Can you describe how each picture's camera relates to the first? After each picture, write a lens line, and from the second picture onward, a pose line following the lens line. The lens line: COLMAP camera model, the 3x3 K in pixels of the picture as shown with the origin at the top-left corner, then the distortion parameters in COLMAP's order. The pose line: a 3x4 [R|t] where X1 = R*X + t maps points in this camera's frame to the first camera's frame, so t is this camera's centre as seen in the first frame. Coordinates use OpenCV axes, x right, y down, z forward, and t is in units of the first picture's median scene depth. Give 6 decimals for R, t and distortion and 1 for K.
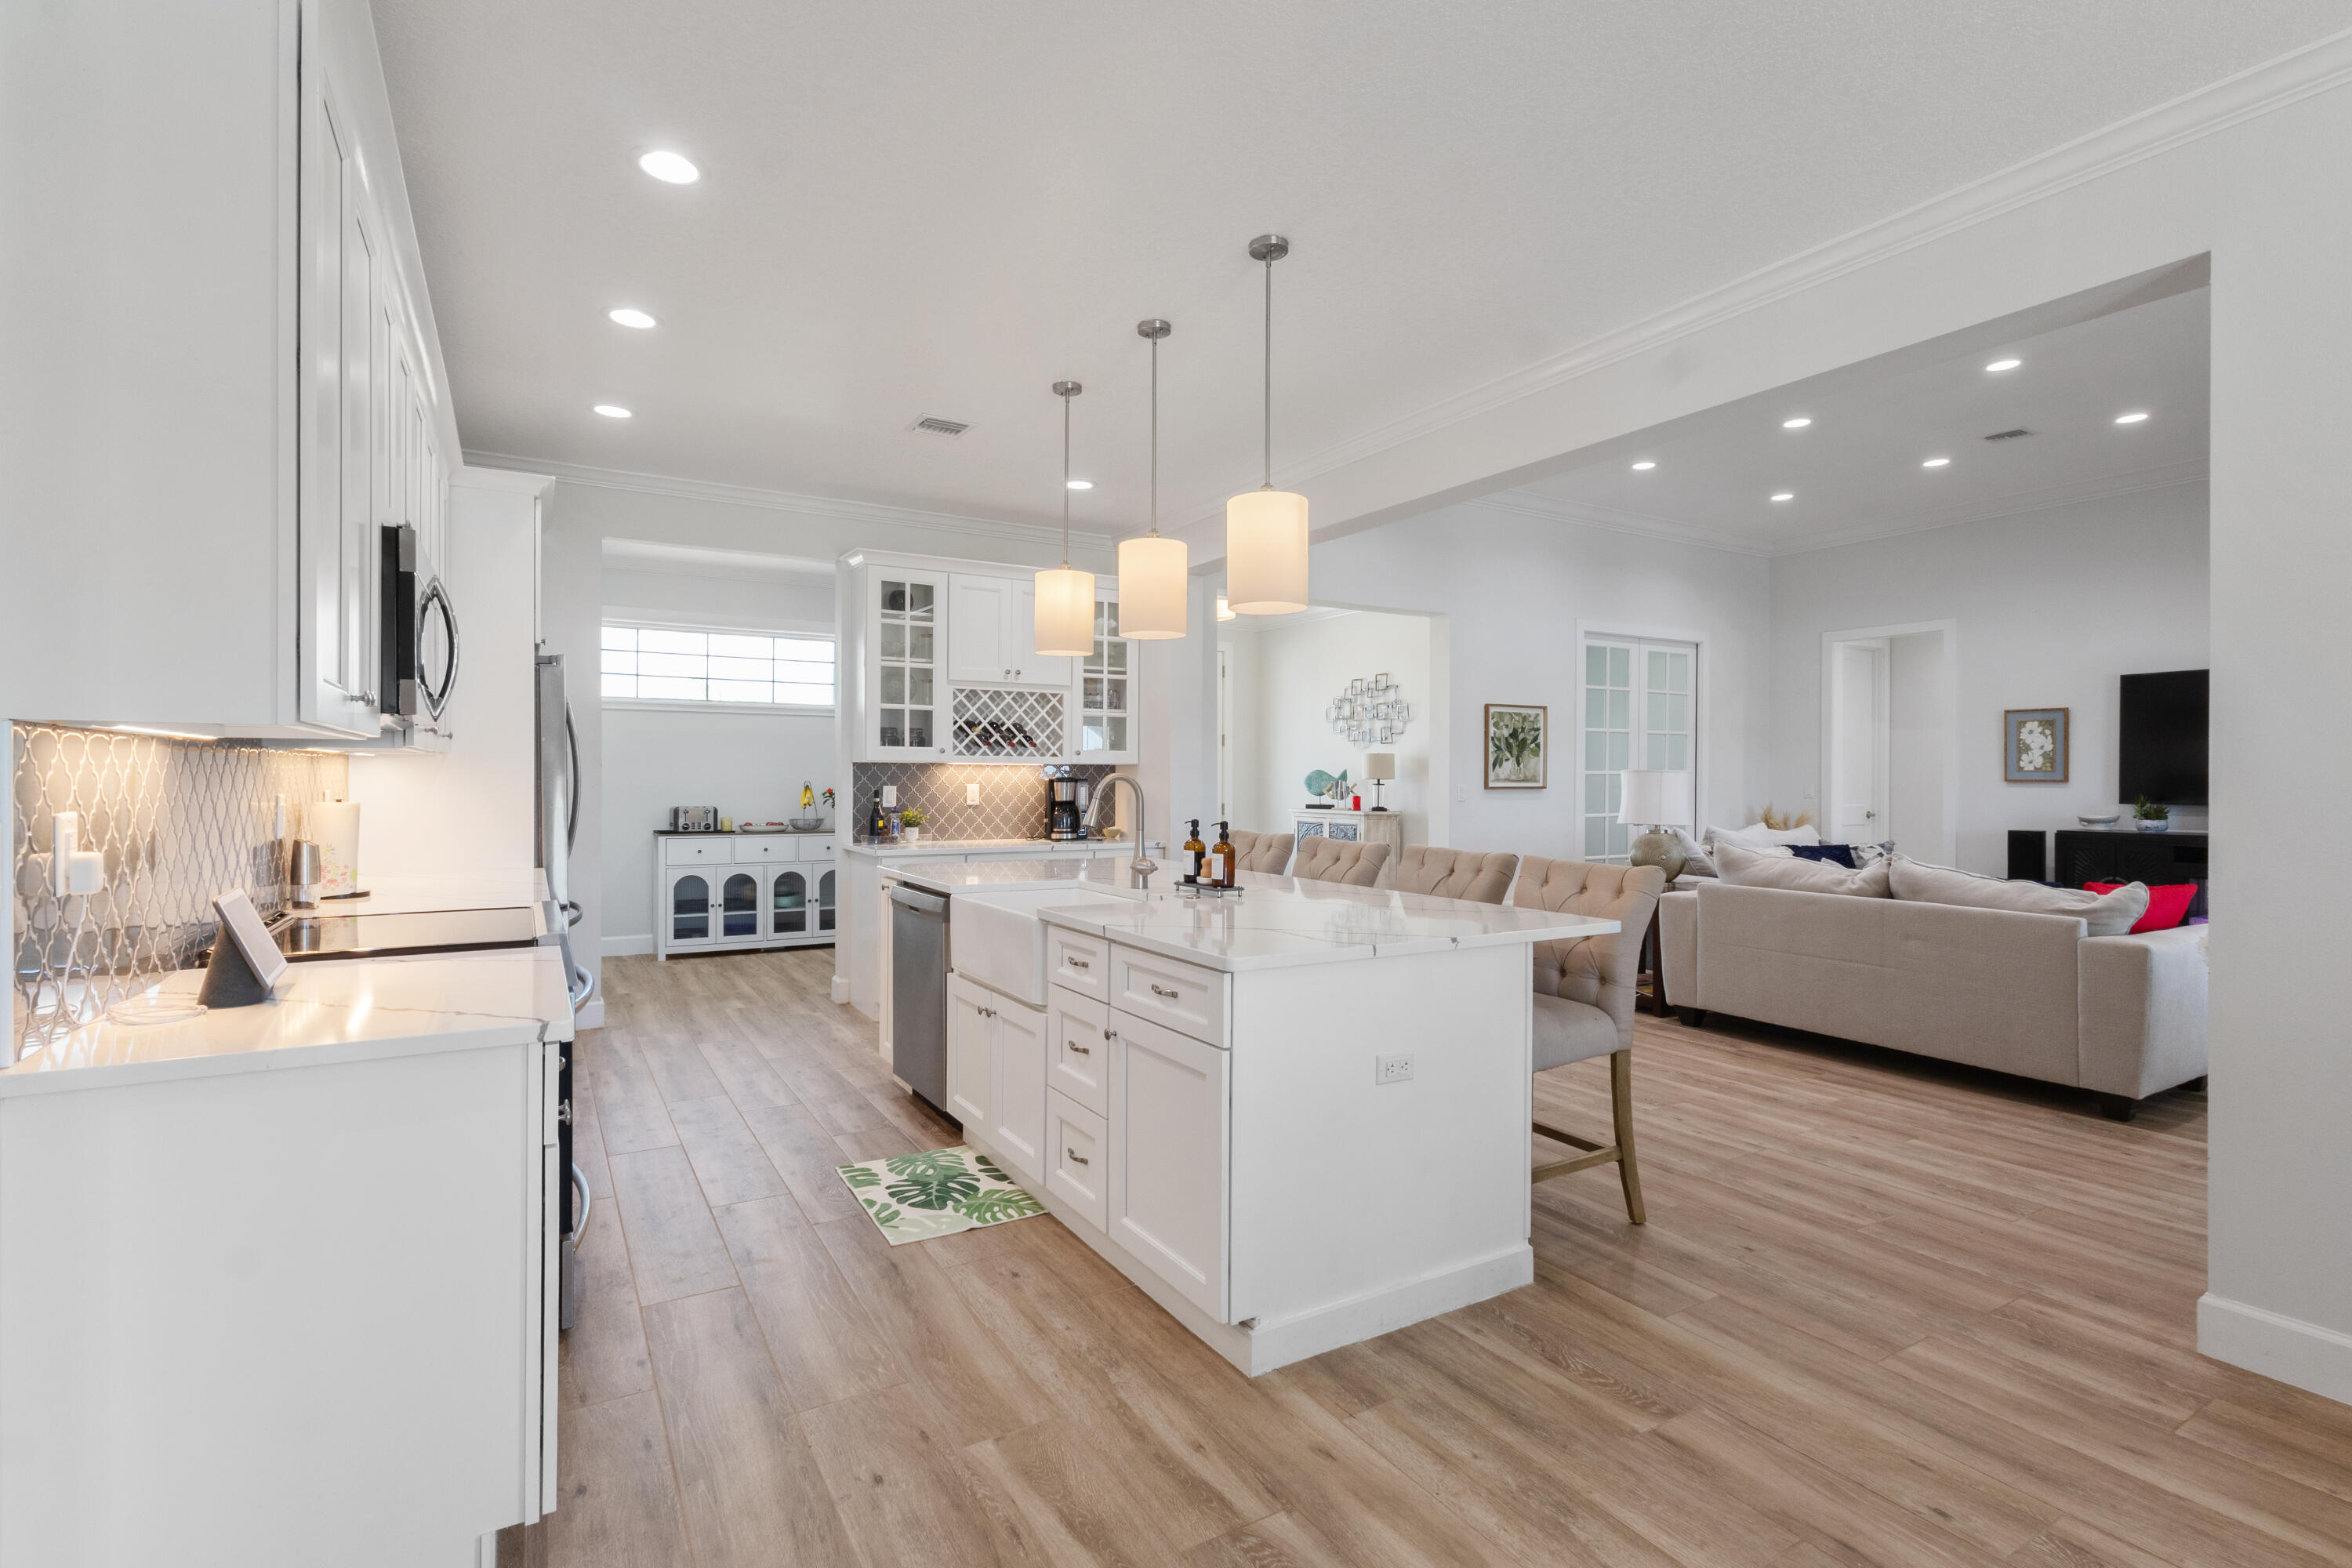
lens RADIAL K [[1079.7, 0, 1156.8], [0, 1079.7, 782.4], [0, 0, 1]] dist [-0.006727, 0.003545]
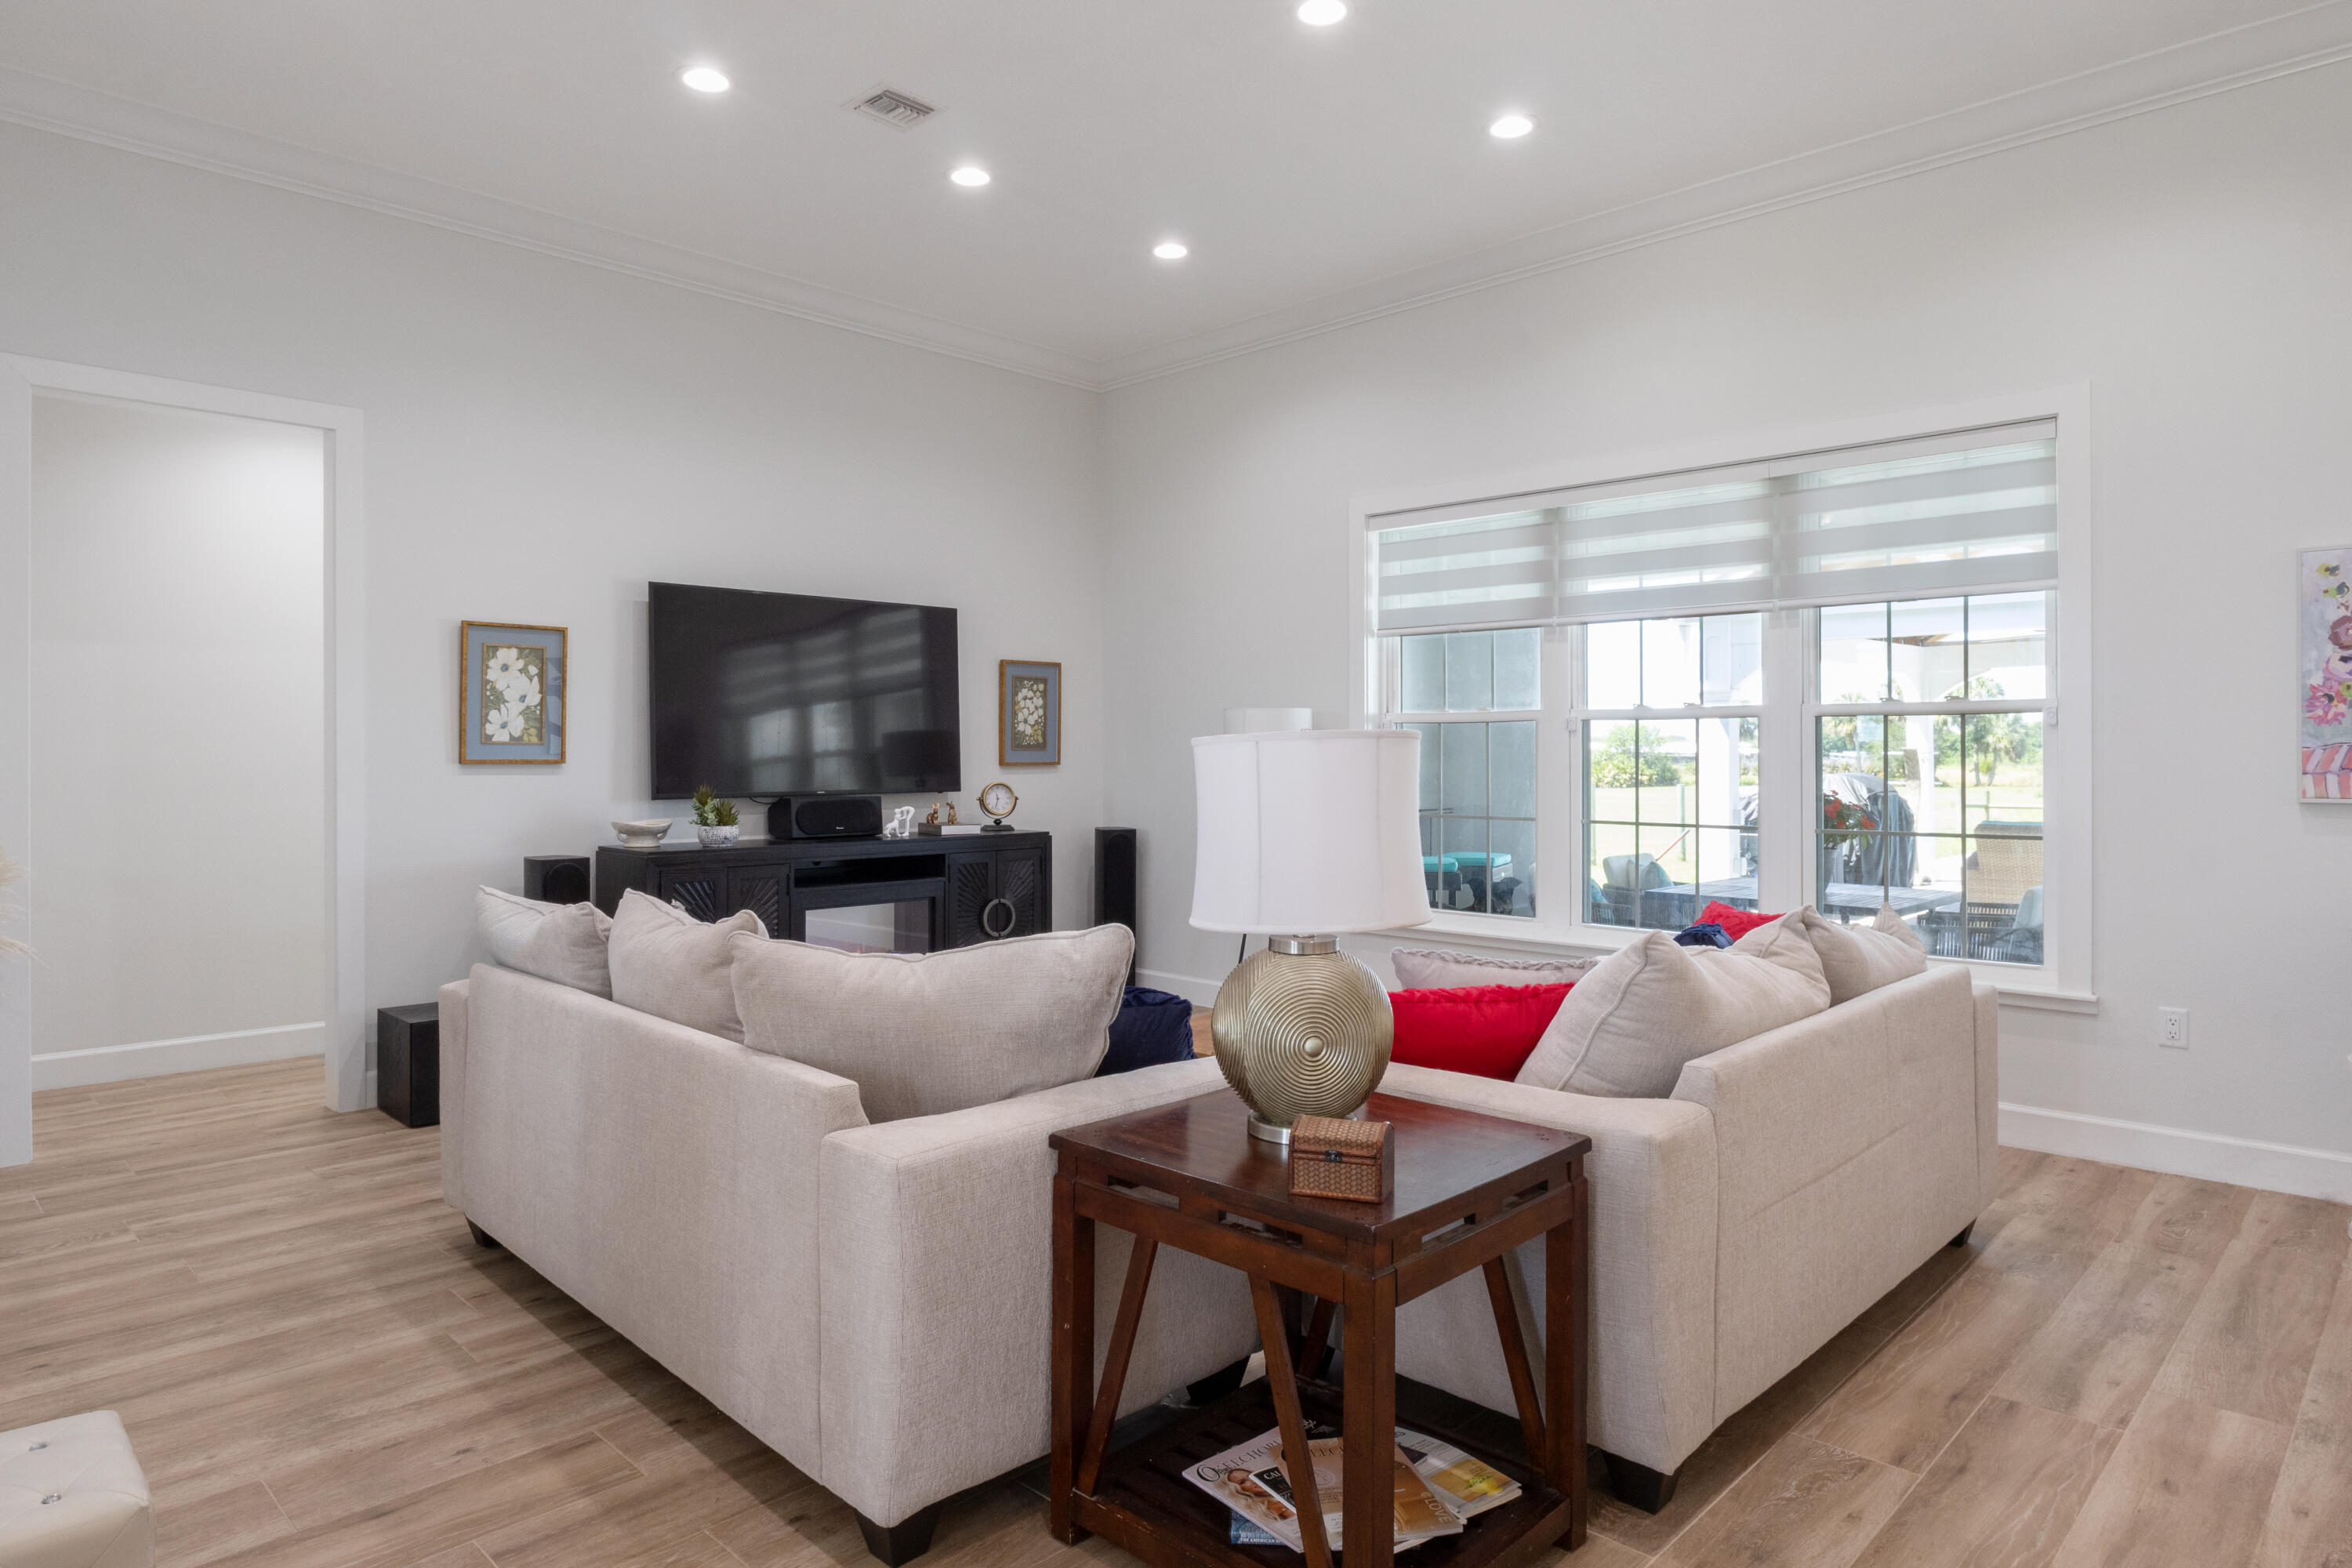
lens RADIAL K [[1371.4, 0, 1210.0], [0, 1371.4, 734.0], [0, 0, 1]] dist [-0.018744, 0.004245]
pose [[-0.277804, 0.013116, 0.960548, 0.109216], [0.005477, 0.999912, -0.012070, -0.006399], [-0.960622, 0.001908, -0.277851, 1.070419]]
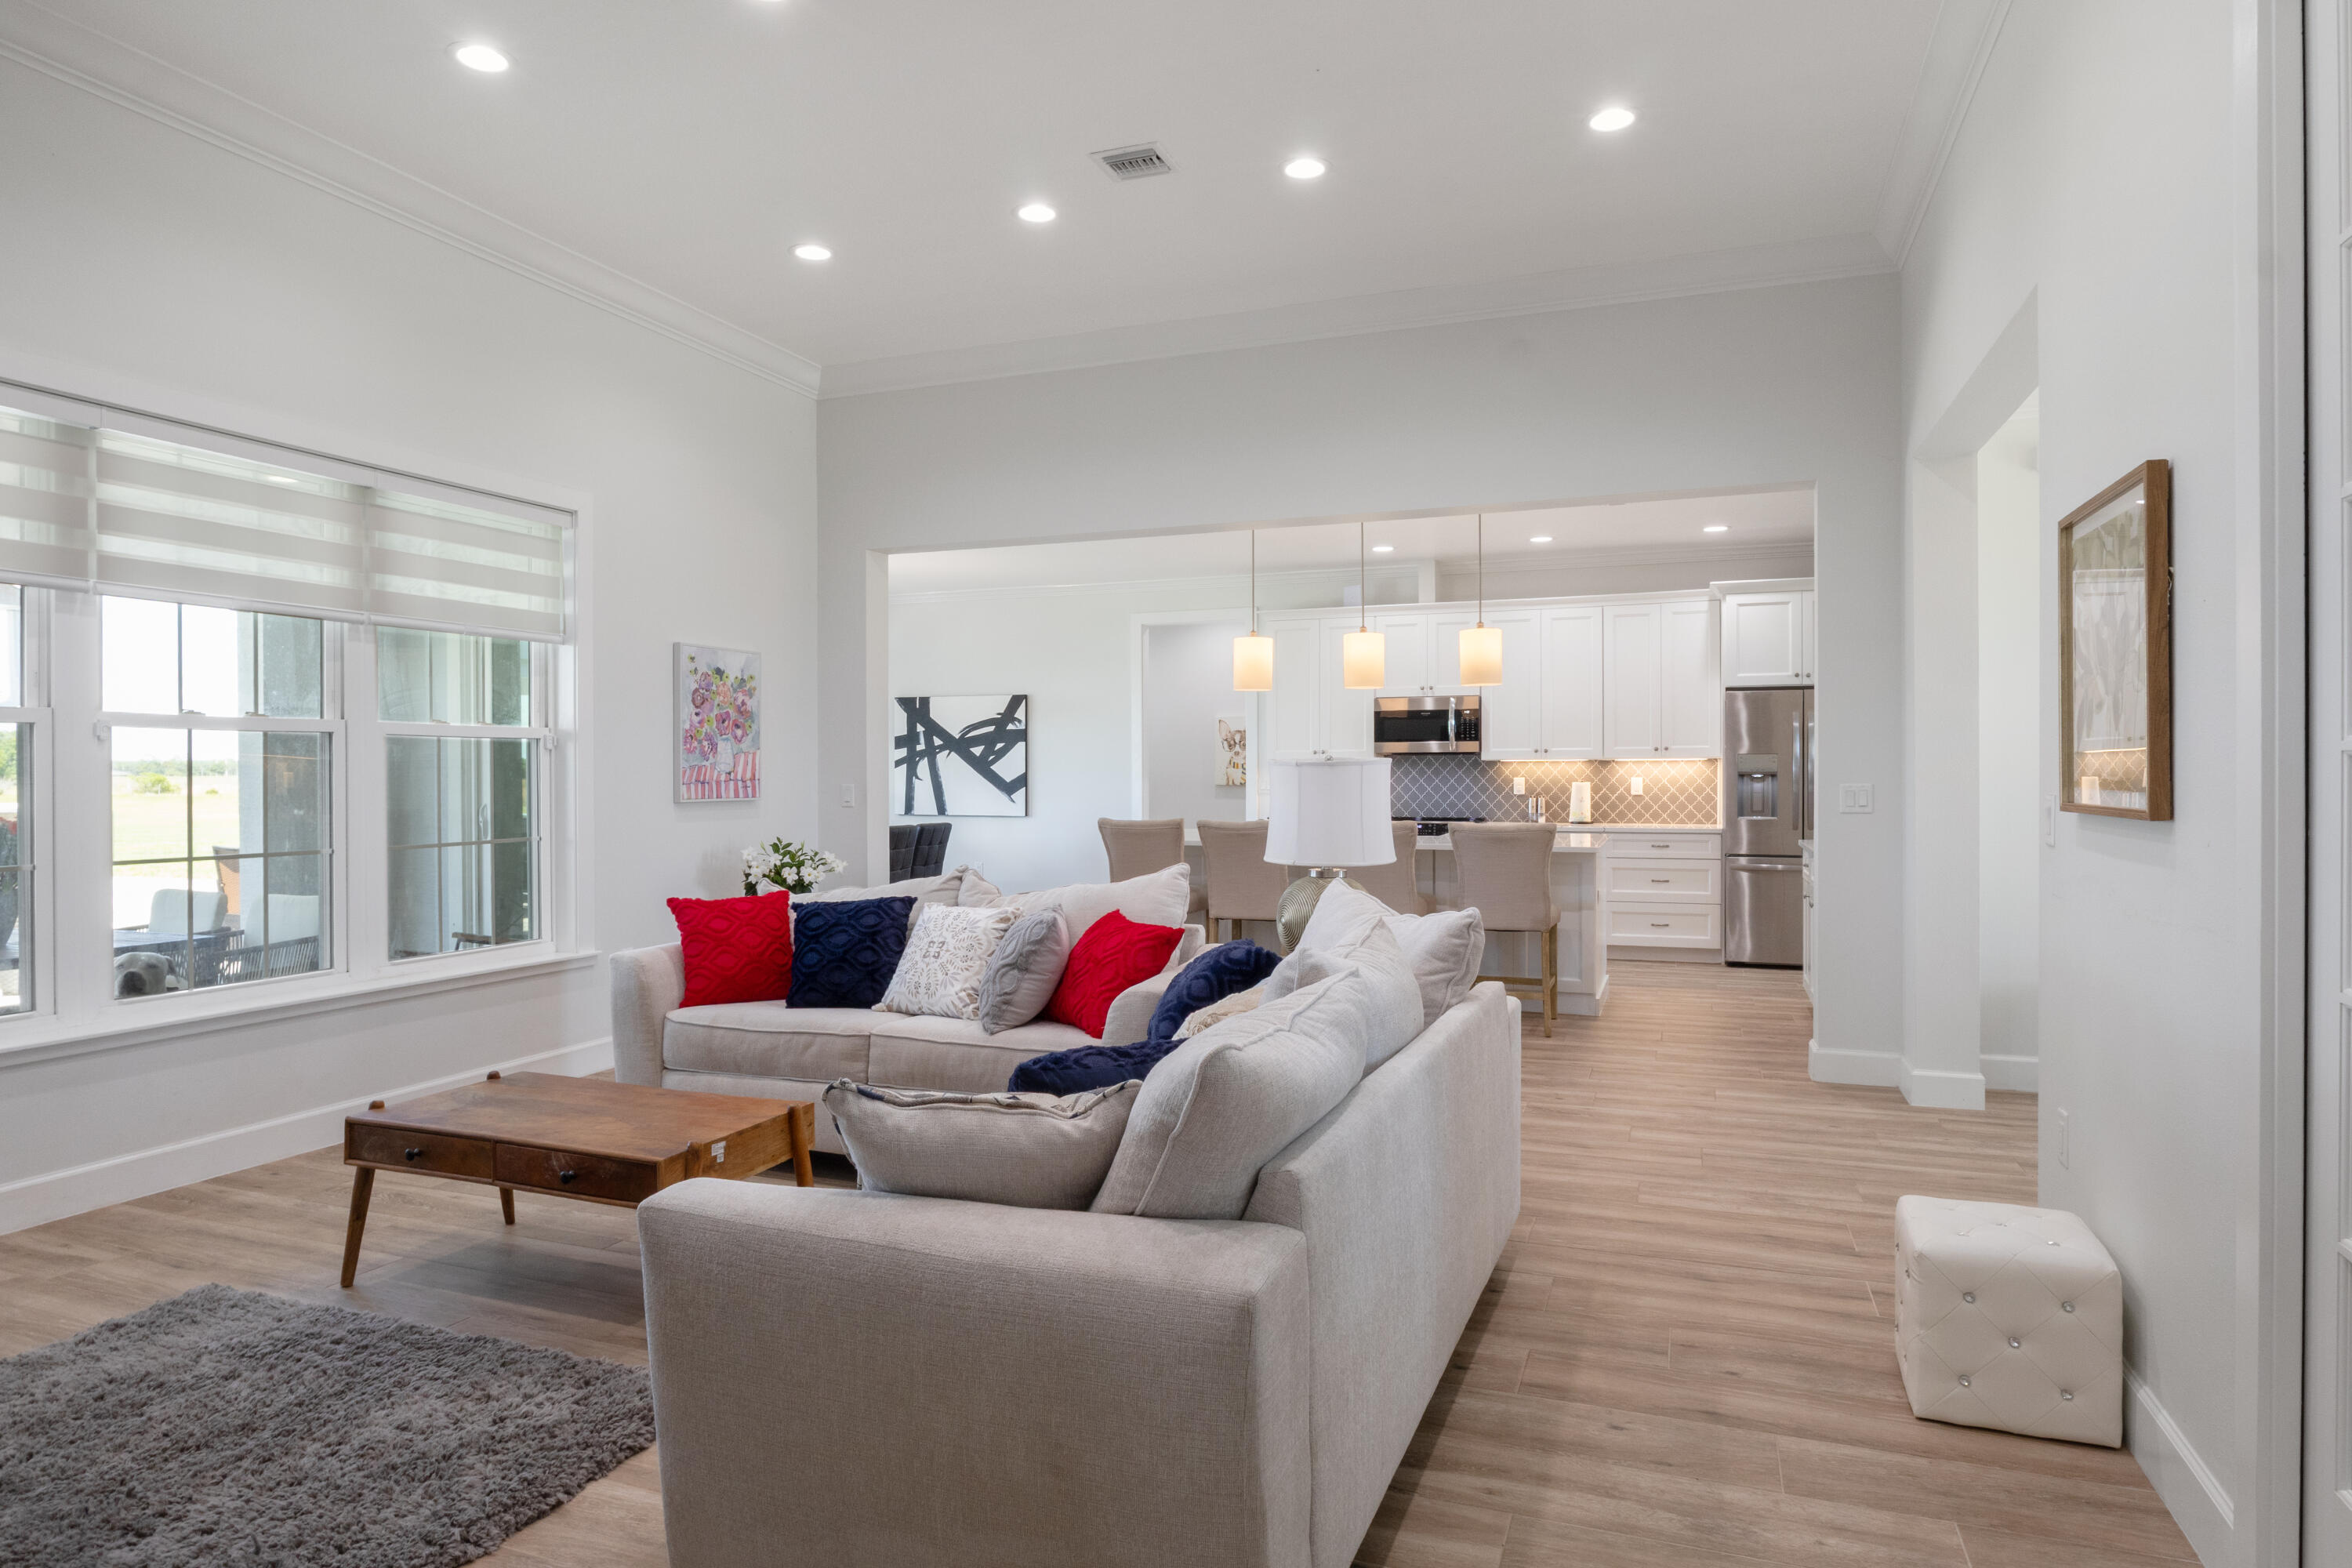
lens RADIAL K [[1371.4, 0, 1131.7], [0, 1371.4, 765.0], [0, 0, 1]] dist [-0.018744, 0.004245]
pose [[-0.792895, -0.002585, -0.609353, 0.905197], [-0.001993, 0.999997, -0.001648, -0.006020], [0.609356, -0.000092, -0.792897, 1.401942]]
